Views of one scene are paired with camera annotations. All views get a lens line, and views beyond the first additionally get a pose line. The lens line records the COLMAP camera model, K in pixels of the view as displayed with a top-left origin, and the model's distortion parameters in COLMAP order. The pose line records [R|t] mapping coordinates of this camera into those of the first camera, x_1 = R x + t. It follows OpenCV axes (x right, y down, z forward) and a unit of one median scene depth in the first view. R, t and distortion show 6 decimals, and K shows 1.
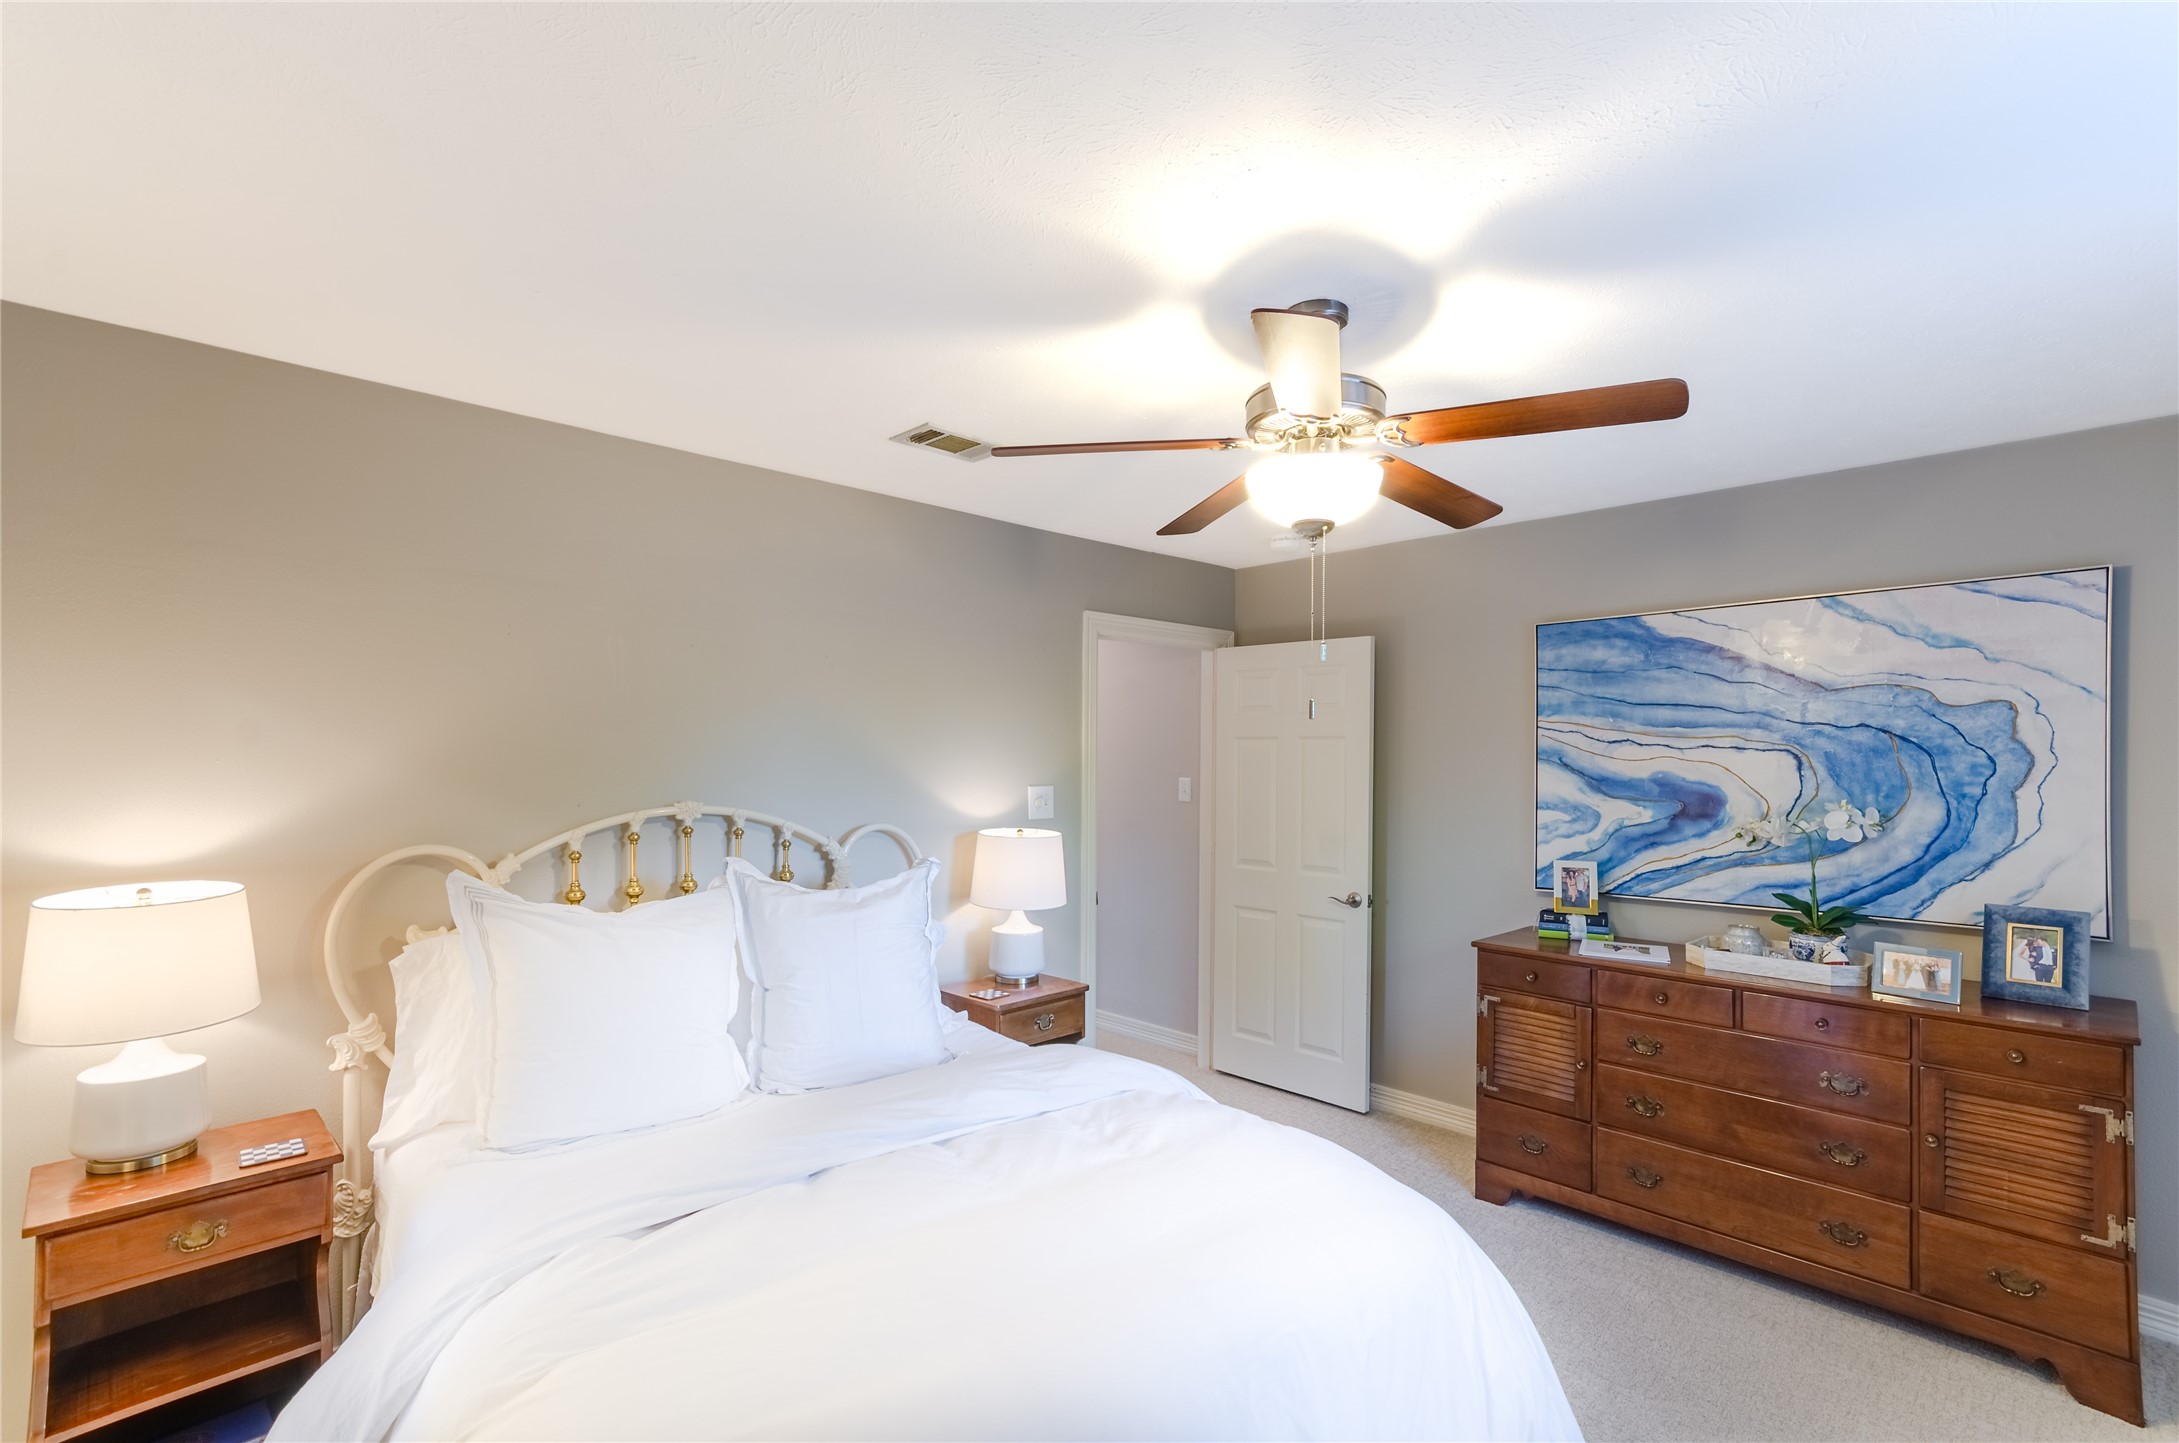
lens RADIAL K [[958.6, 0, 1090.2], [0, 958.6, 759.3], [0, 0, 1]] dist [0.033176, 0.000222]
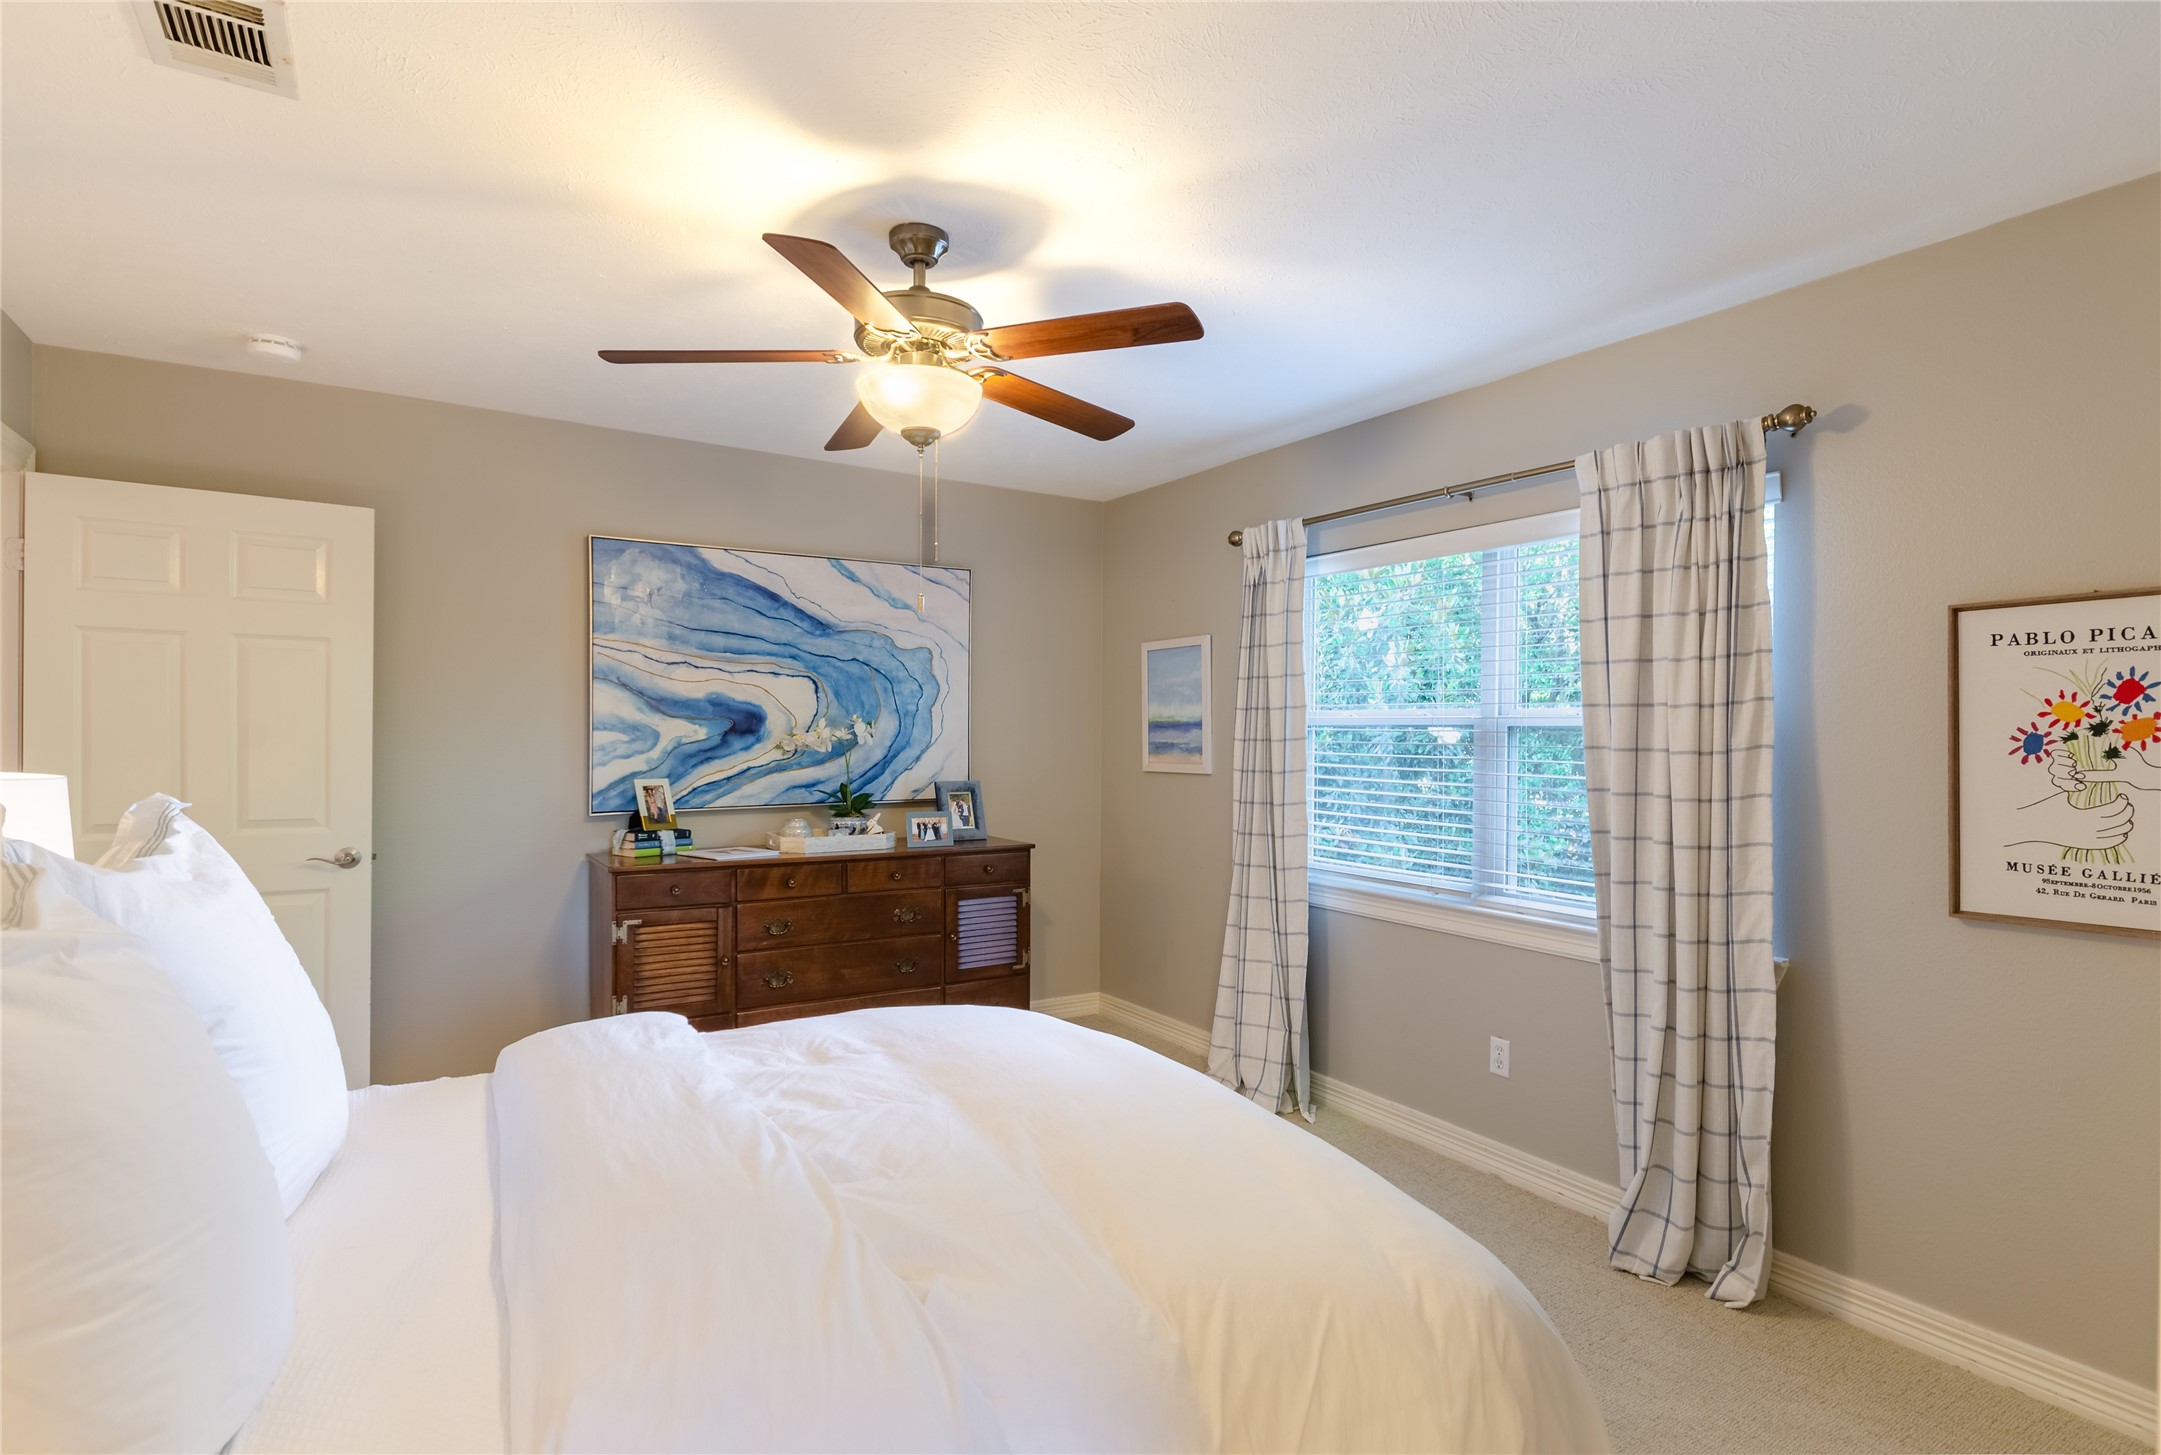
lens RADIAL K [[1096.0, 0, 1080.5], [0, 1096.0, 727.5], [0, 0, 1]] dist [-0.000357, -0.000066]
pose [[0.236259, 0.004338, 0.971680, -0.533845], [-0.009389, 0.999954, -0.002181, 0.052662], [-0.971645, -0.008608, 0.236289, 0.312803]]
